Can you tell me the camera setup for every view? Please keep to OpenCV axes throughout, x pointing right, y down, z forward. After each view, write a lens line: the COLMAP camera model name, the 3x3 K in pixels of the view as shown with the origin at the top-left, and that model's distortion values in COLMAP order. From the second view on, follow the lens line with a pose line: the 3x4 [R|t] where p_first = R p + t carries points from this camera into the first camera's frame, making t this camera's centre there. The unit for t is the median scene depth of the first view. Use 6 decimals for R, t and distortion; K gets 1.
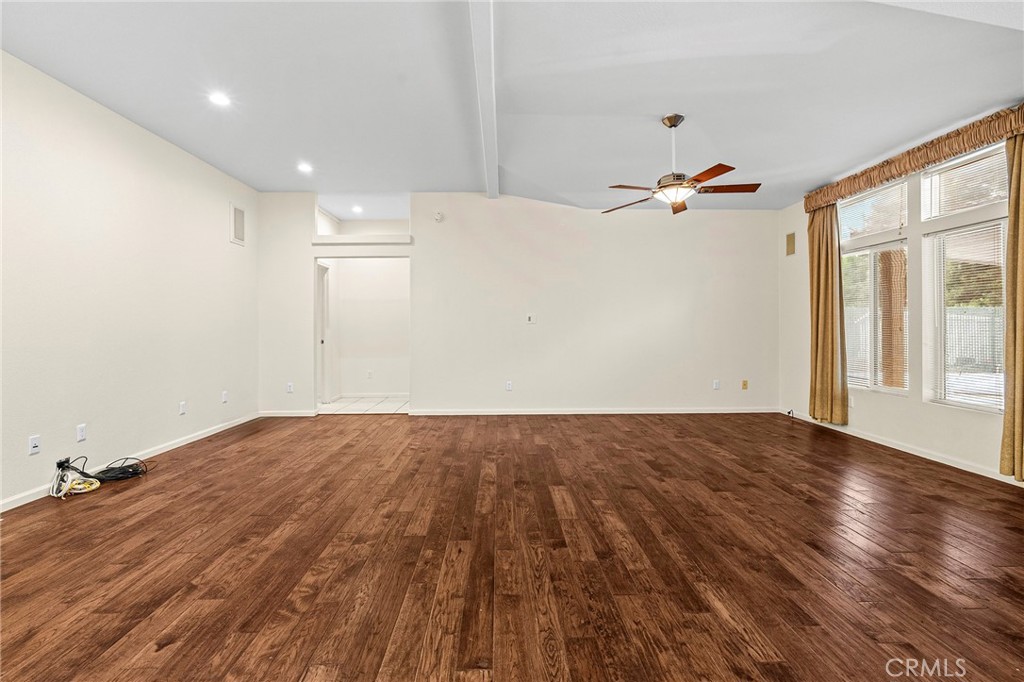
lens RADIAL K [[456.6, 0, 505.2], [0, 456.6, 327.3], [0, 0, 1]] dist [-0.006695, 0.000605]
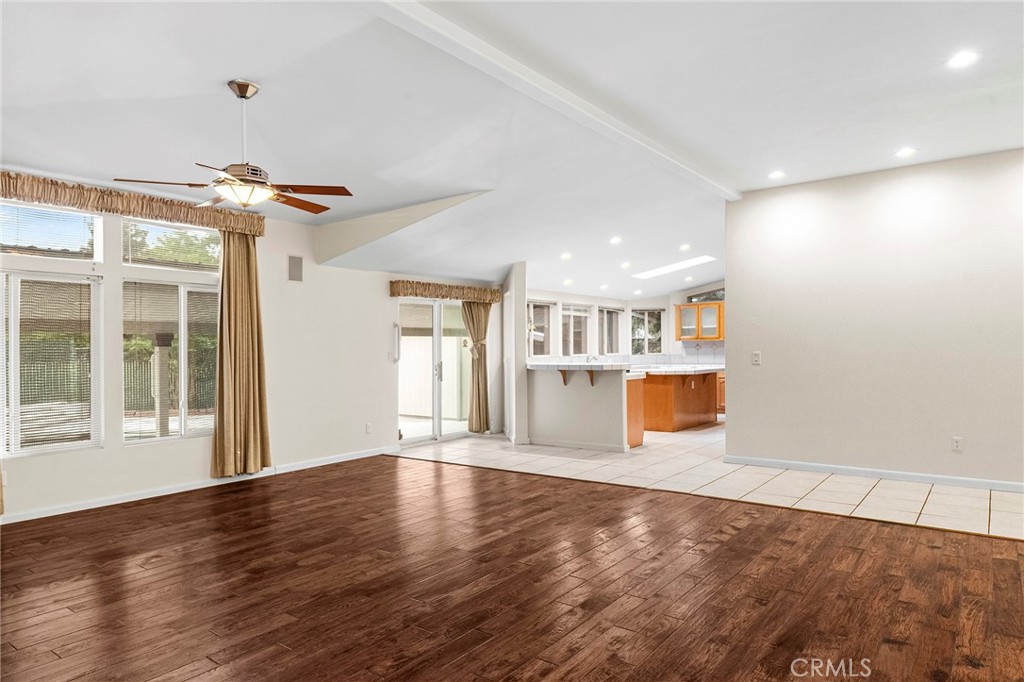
lens RADIAL K [[662.6, 0, 510.0], [0, 662.6, 346.2], [0, 0, 1]] dist [-0.010431, -0.004002]
pose [[-0.787224, 0.020224, 0.616335, -0.890823], [0.019698, 0.999777, -0.007645, -0.038176], [-0.616352, 0.006122, -0.787447, 2.287085]]
